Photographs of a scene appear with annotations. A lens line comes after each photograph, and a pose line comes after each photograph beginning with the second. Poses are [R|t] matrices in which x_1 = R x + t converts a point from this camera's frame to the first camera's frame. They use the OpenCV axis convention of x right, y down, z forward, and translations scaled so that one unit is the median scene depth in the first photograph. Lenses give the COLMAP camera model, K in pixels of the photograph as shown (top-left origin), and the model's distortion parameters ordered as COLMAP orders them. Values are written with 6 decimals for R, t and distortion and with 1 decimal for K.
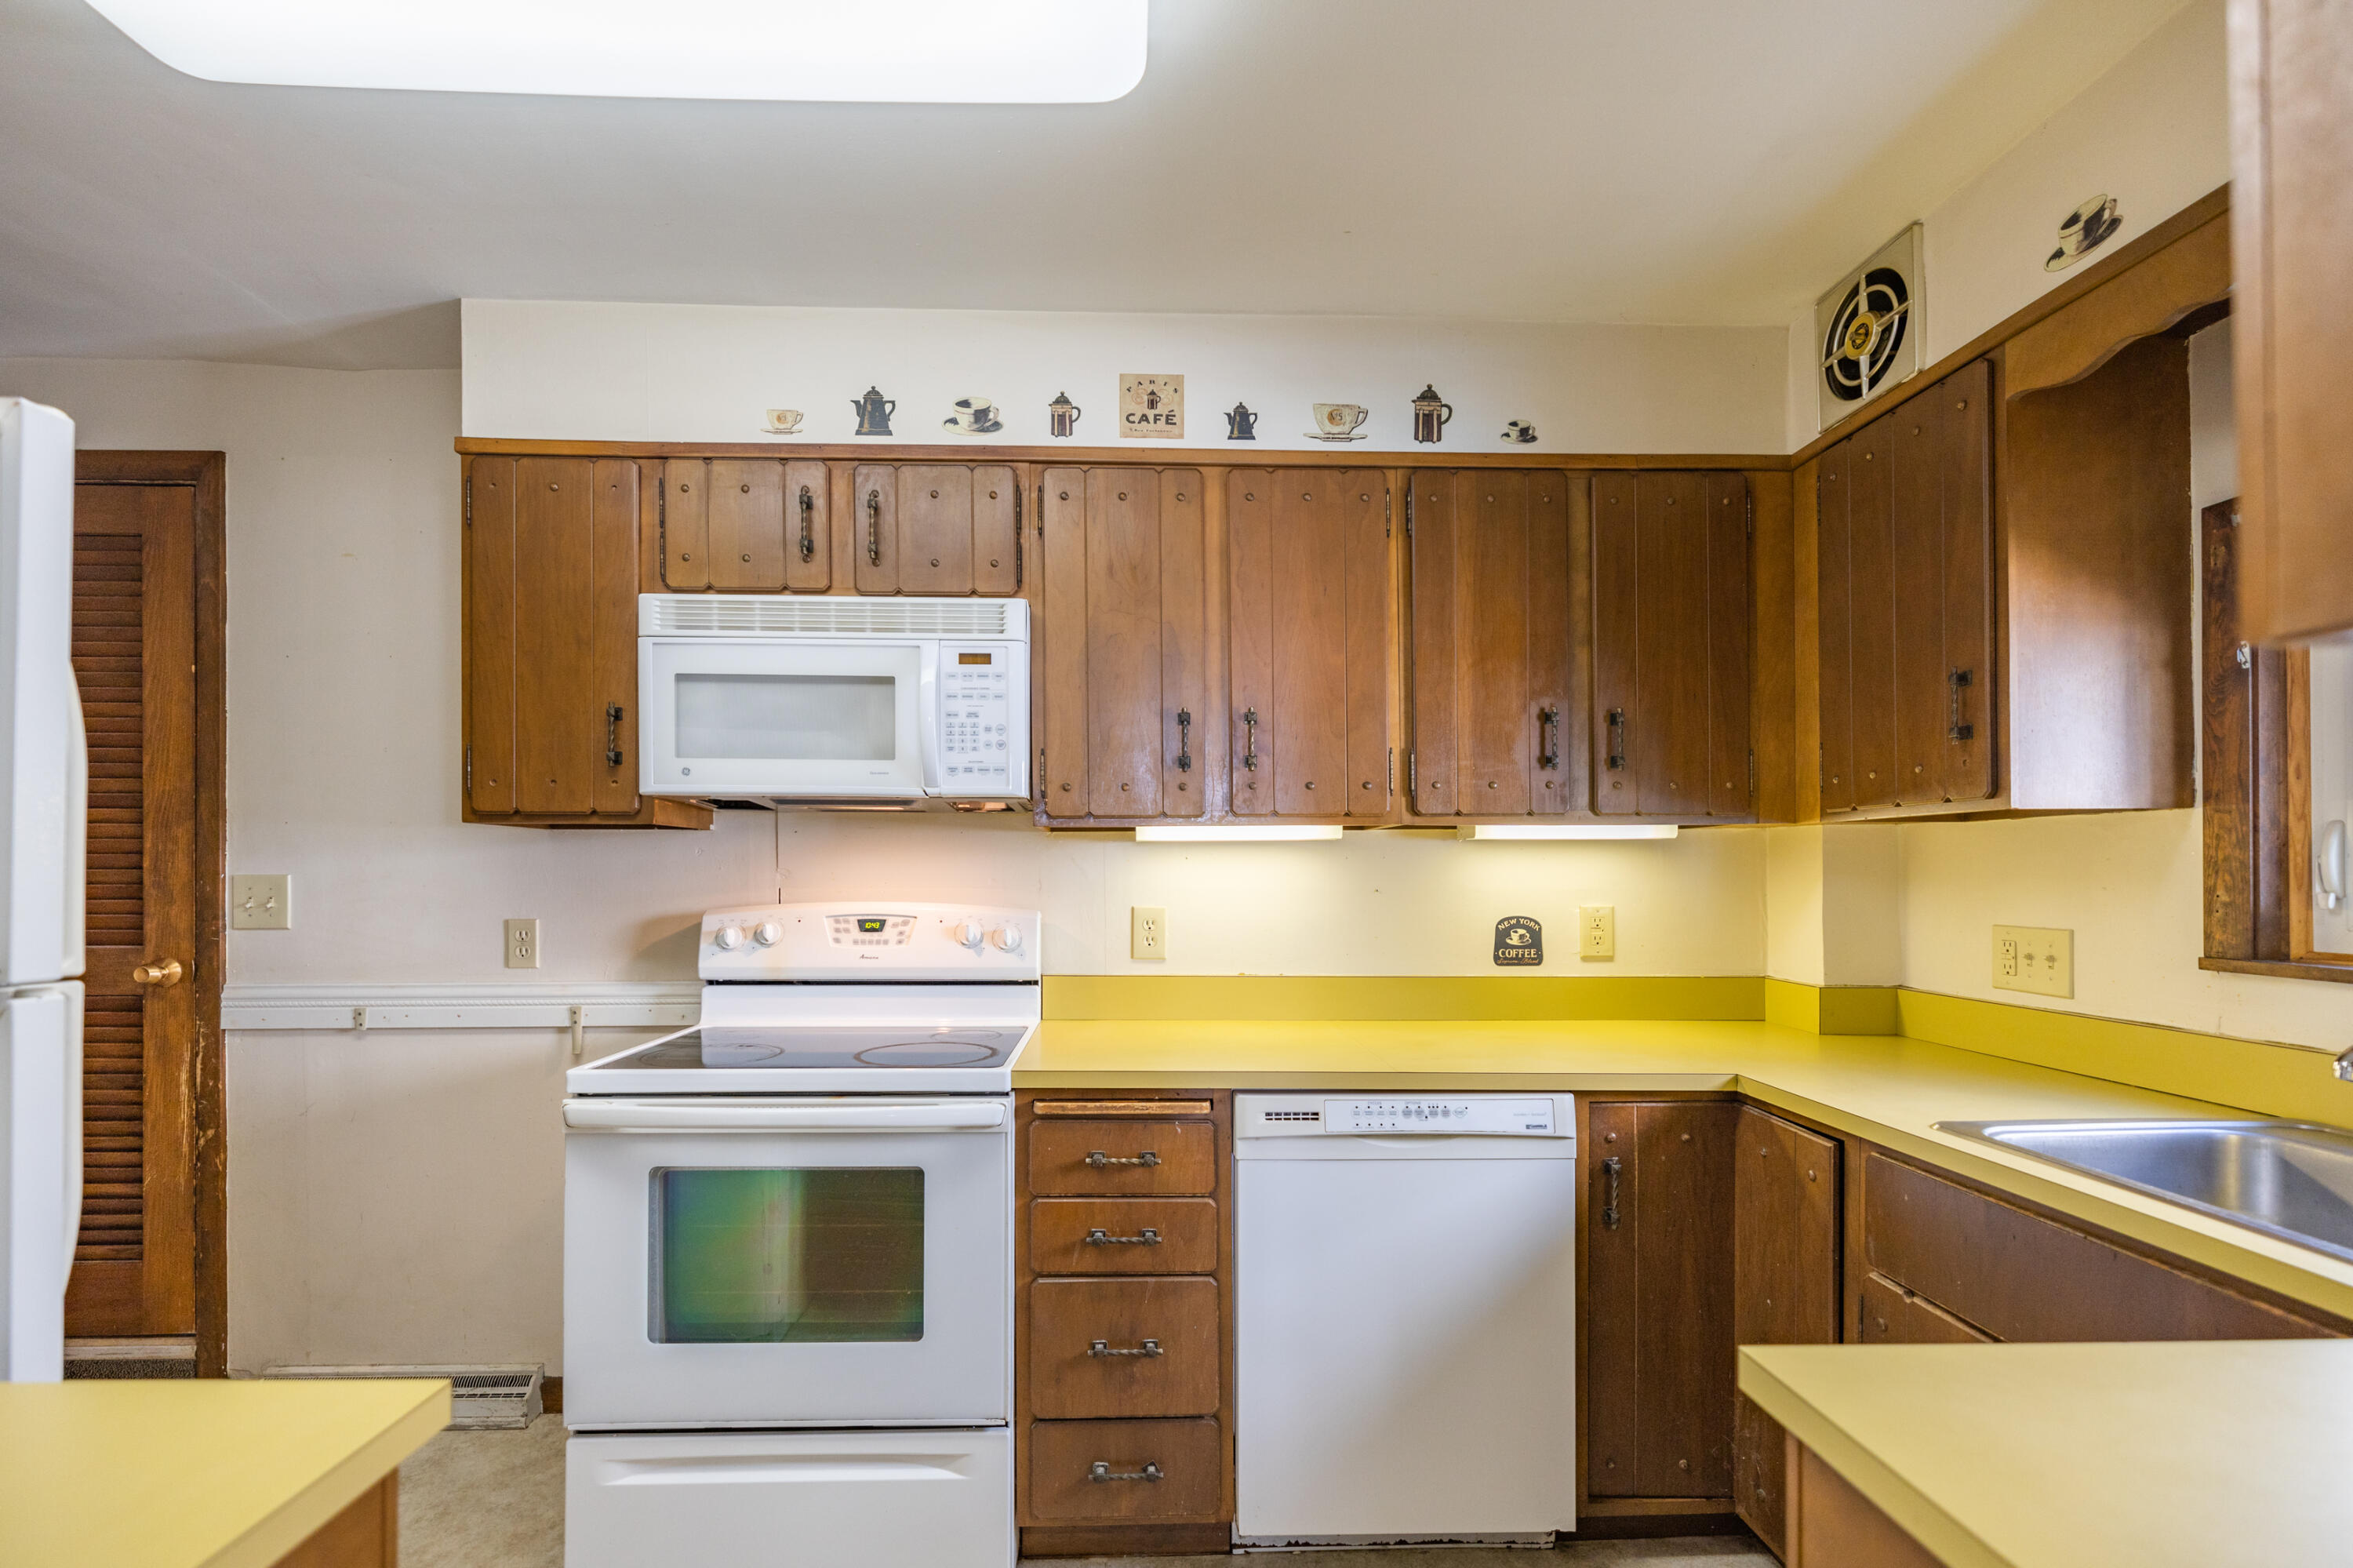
lens RADIAL K [[1031.1, 0, 1153.4], [0, 1031.1, 870.8], [0, 0, 1]] dist [-0.000151, -0.000258]
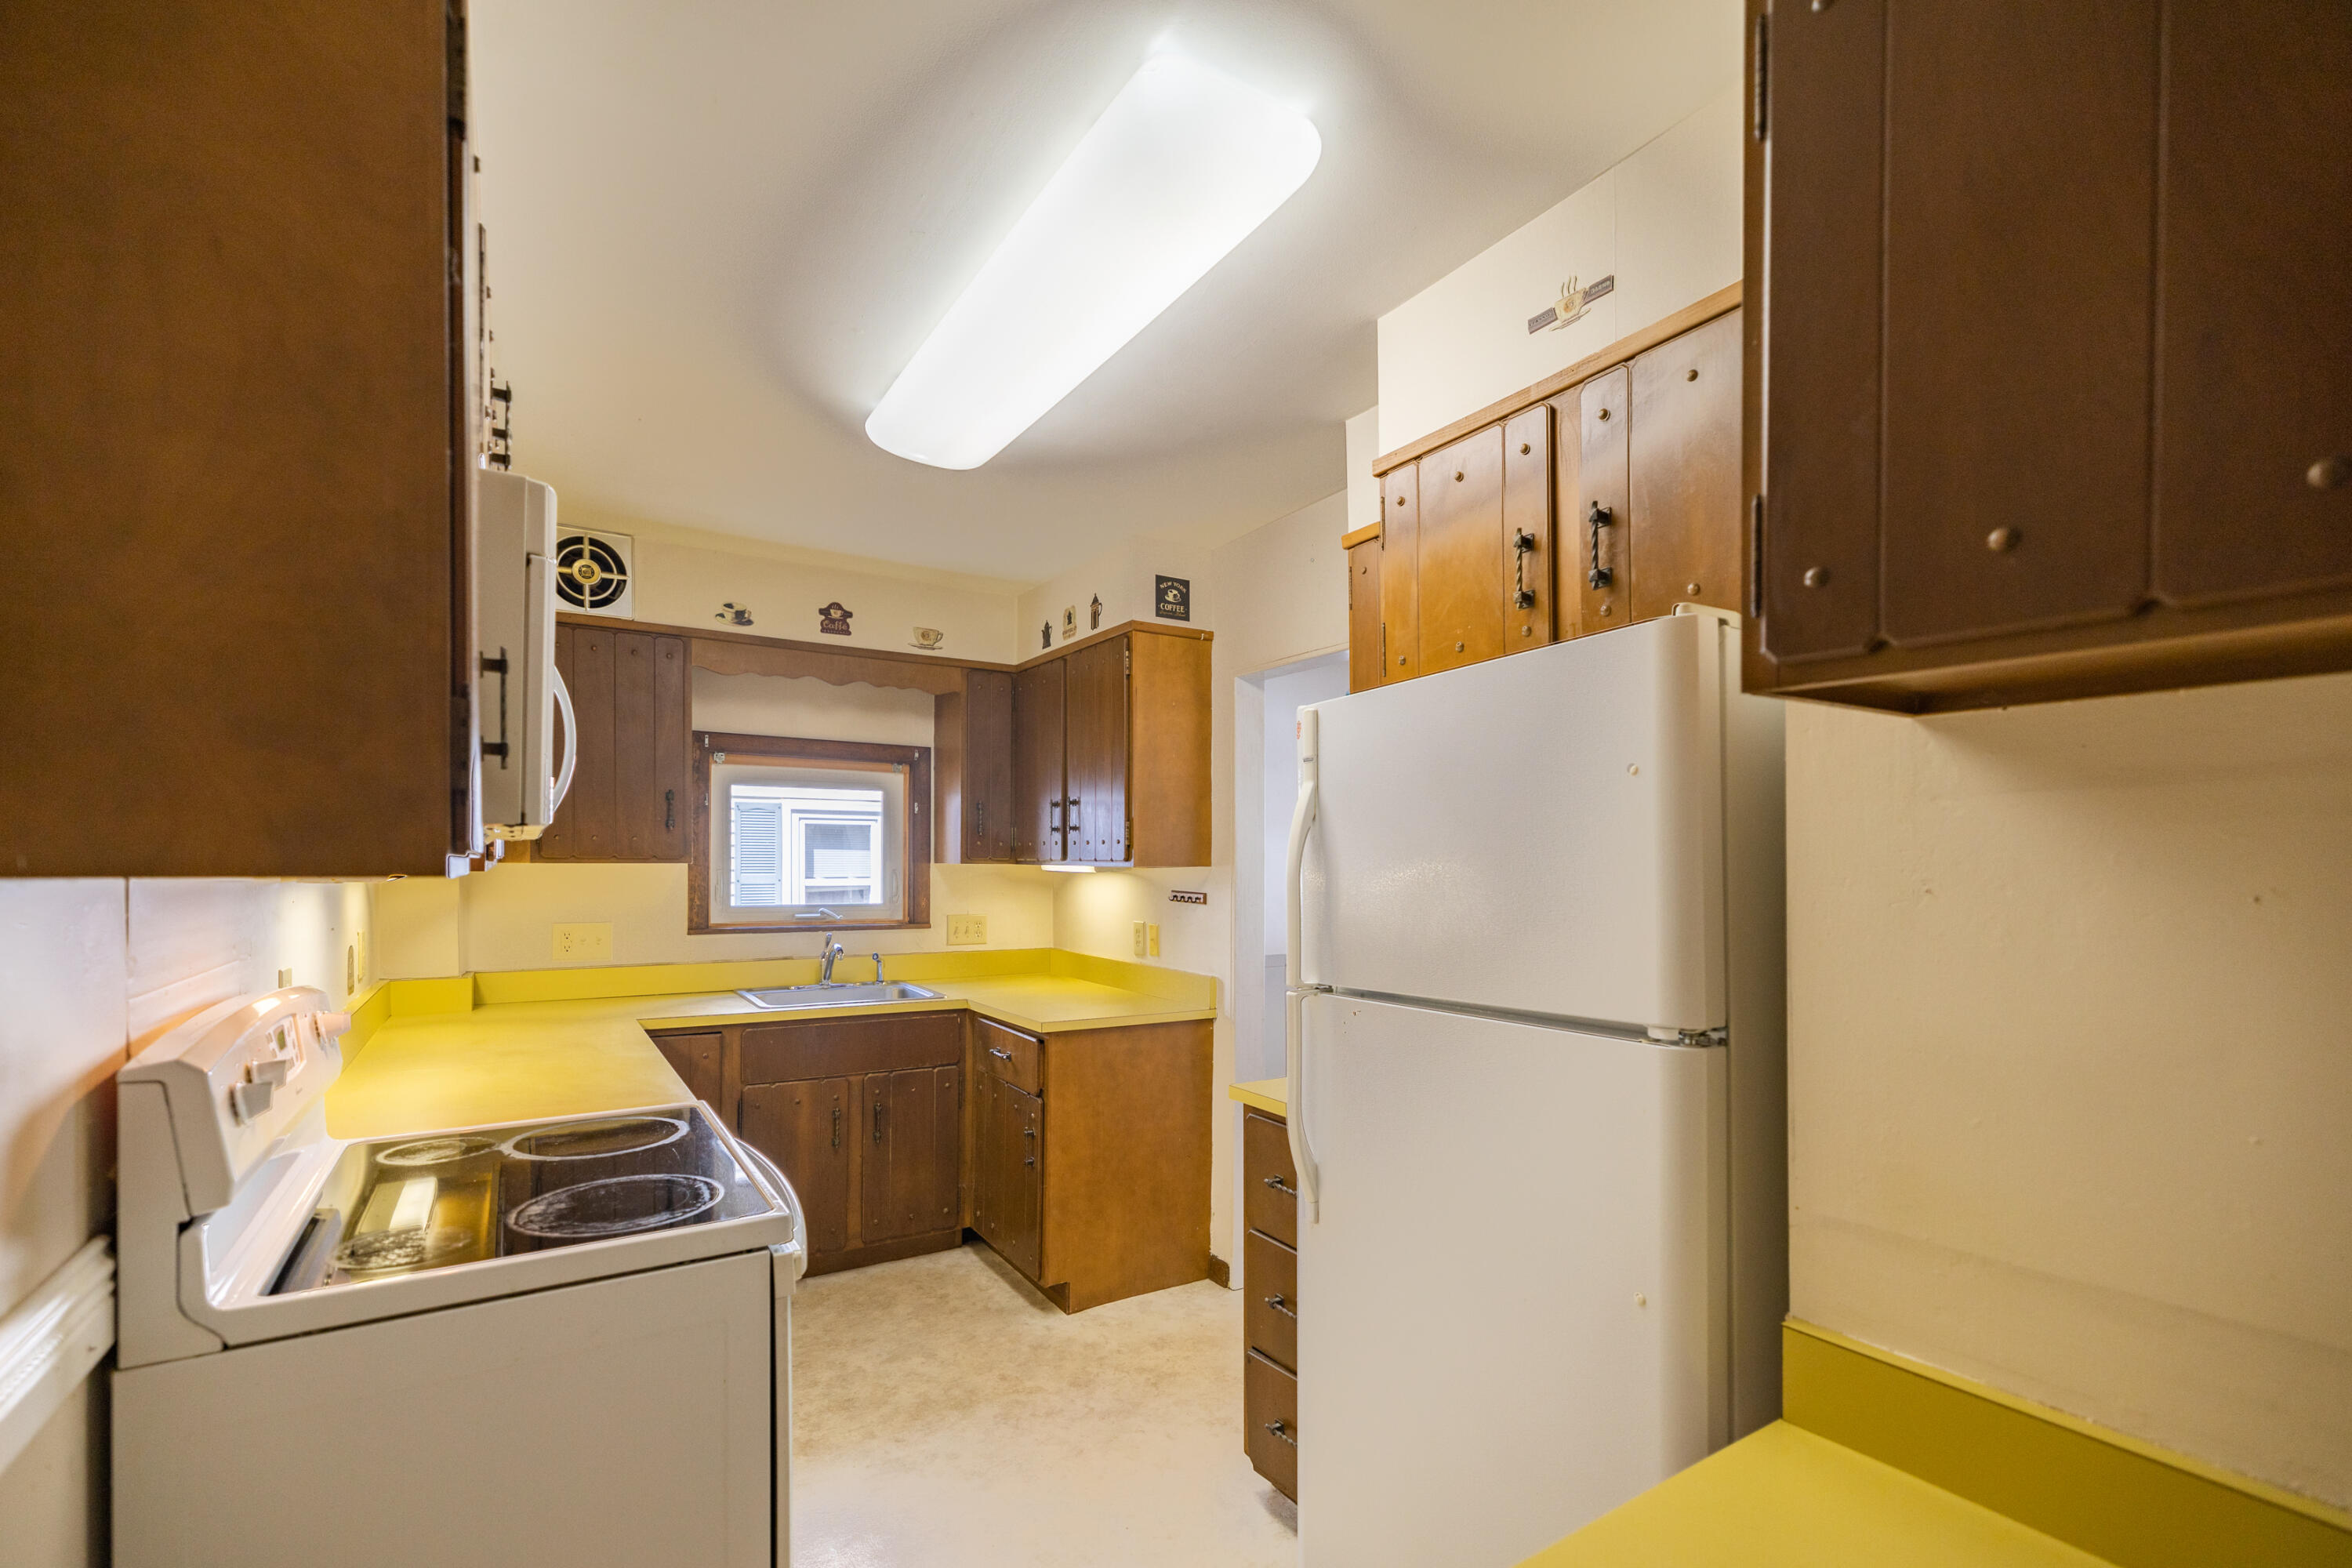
lens RADIAL K [[1012.4, 0, 1164.1], [0, 1012.4, 850.4], [0, 0, 1]] dist [-0.000497, -0.000140]
pose [[-0.502305, 0.008239, 0.864651, -1.084322], [-0.005550, 0.999903, -0.012751, -0.051344], [-0.864673, -0.011204, -0.502211, 0.925414]]
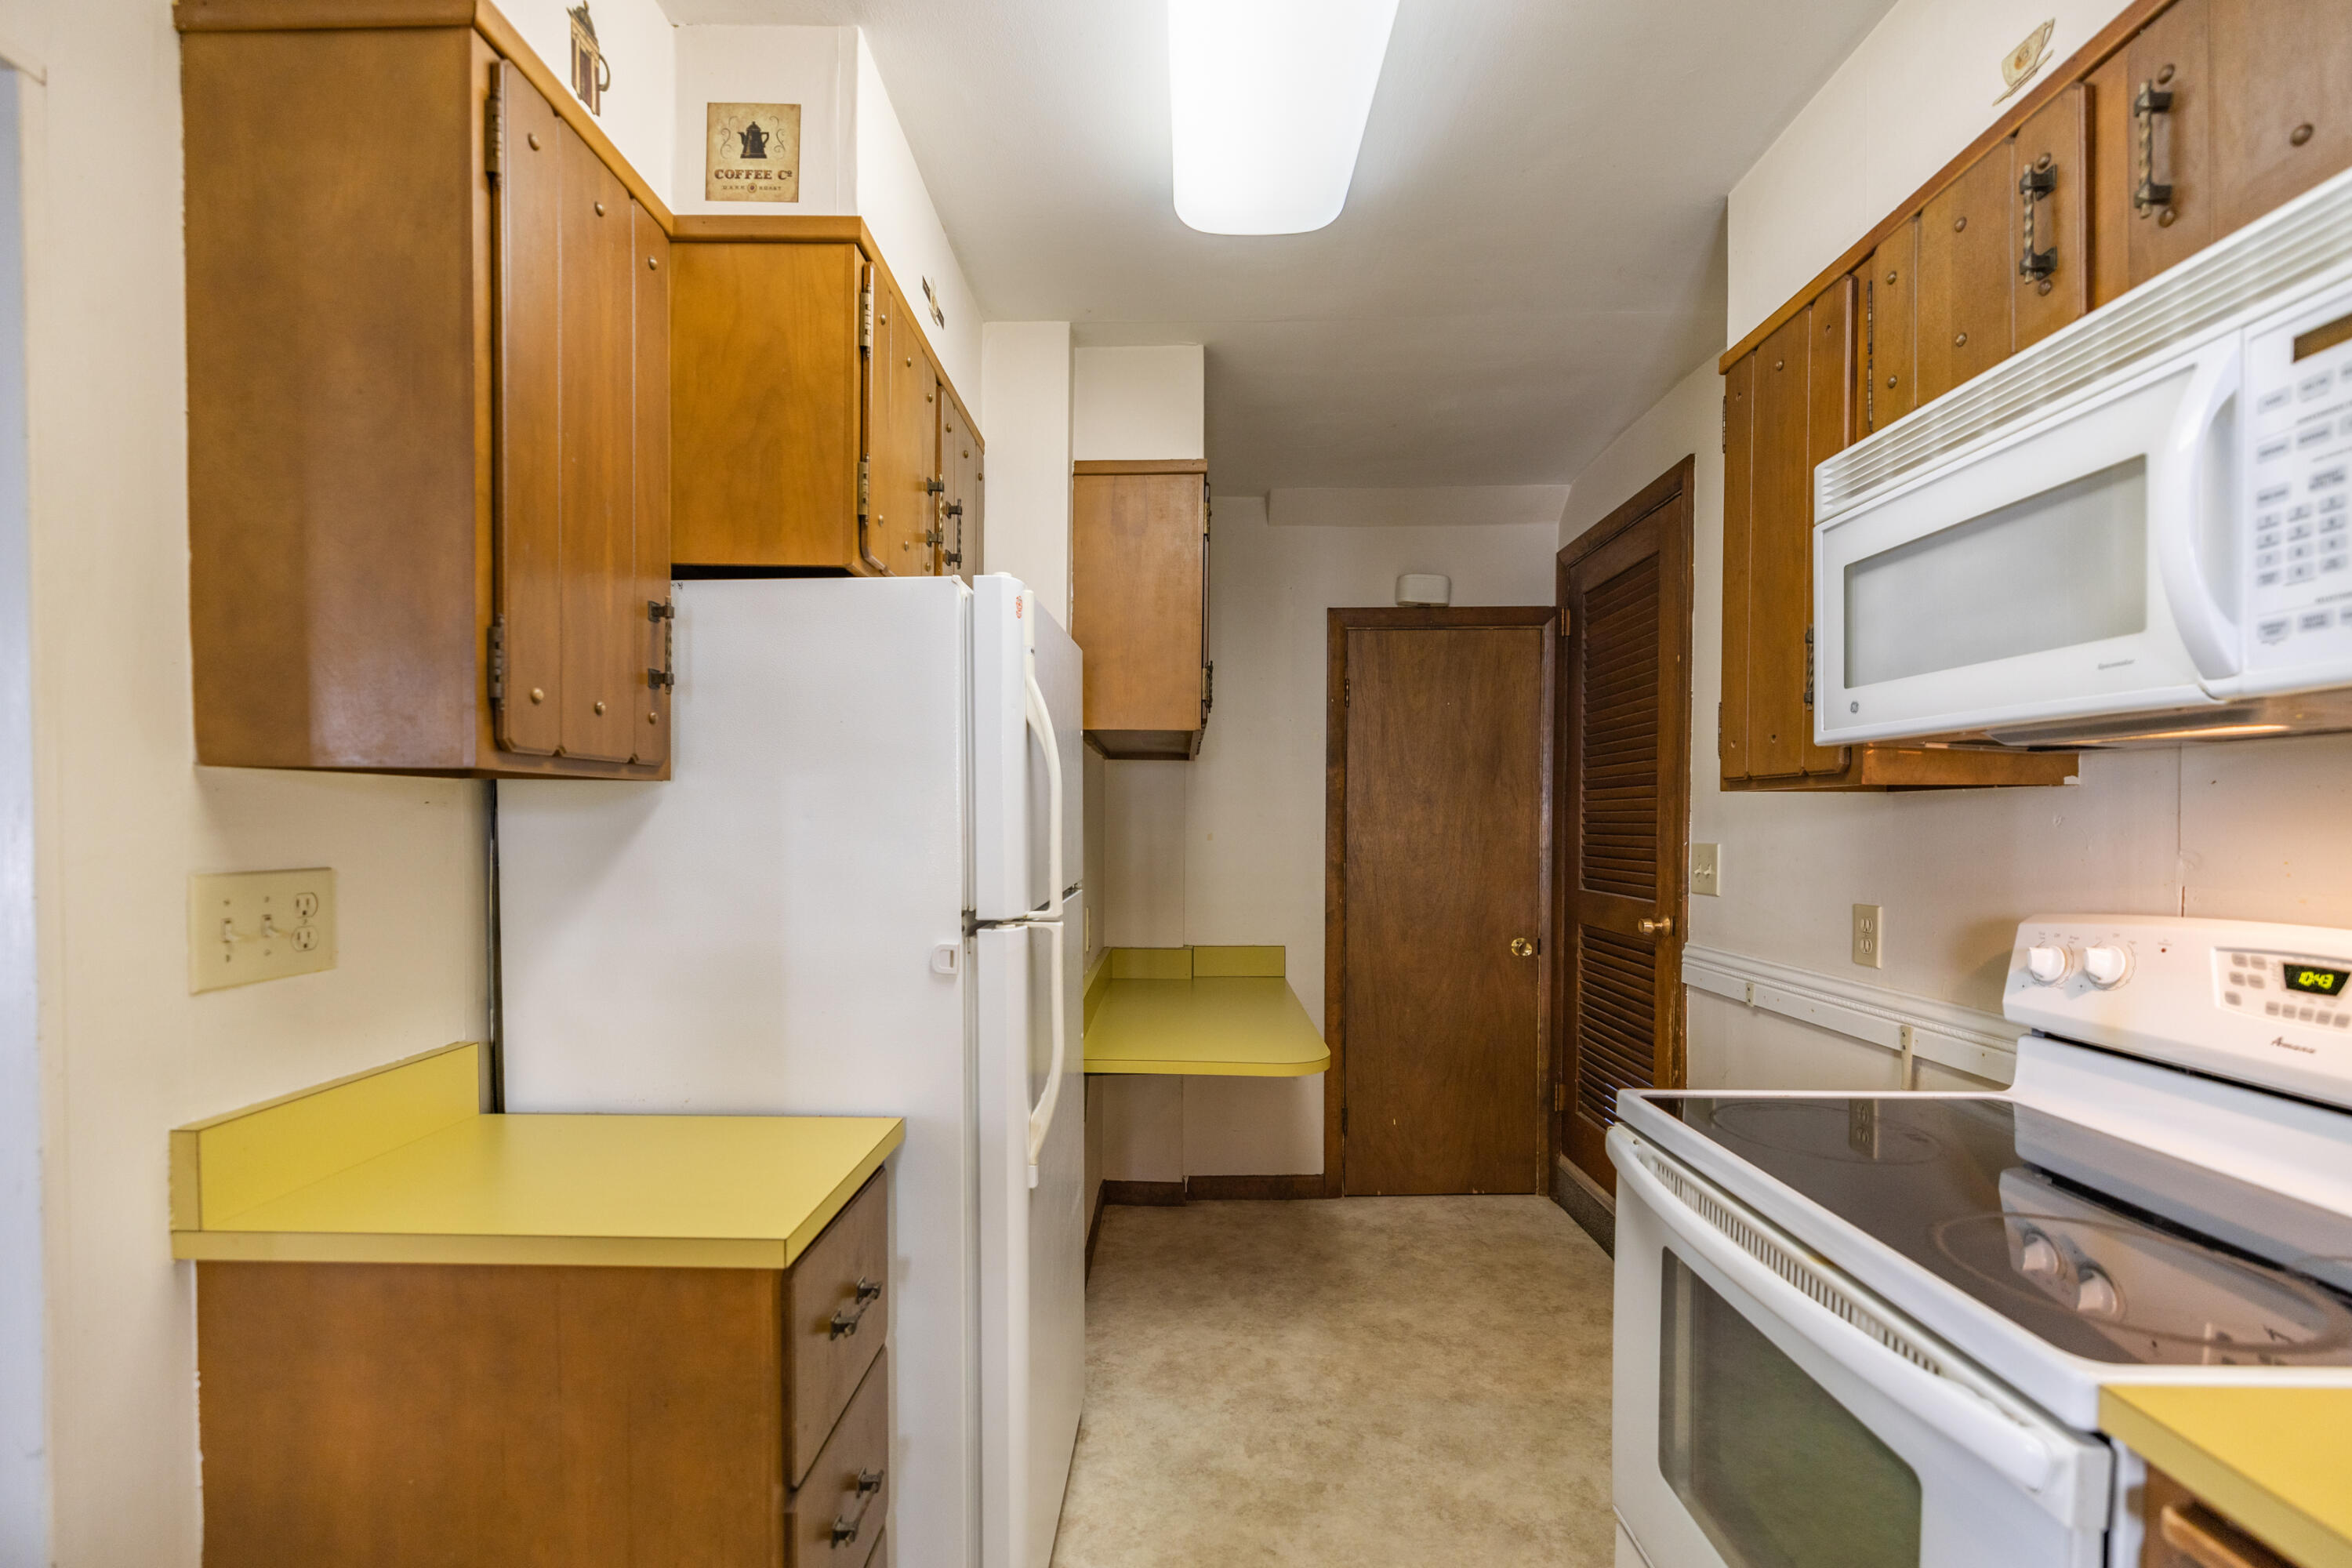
lens RADIAL K [[1012.4, 0, 1164.1], [0, 1012.4, 850.4], [0, 0, 1]] dist [-0.000497, -0.000140]
pose [[-0.050135, 0.026740, -0.998384, 0.229651], [0.001009, 0.999642, 0.026723, -0.019980], [0.998742, 0.000332, -0.050144, 0.563337]]
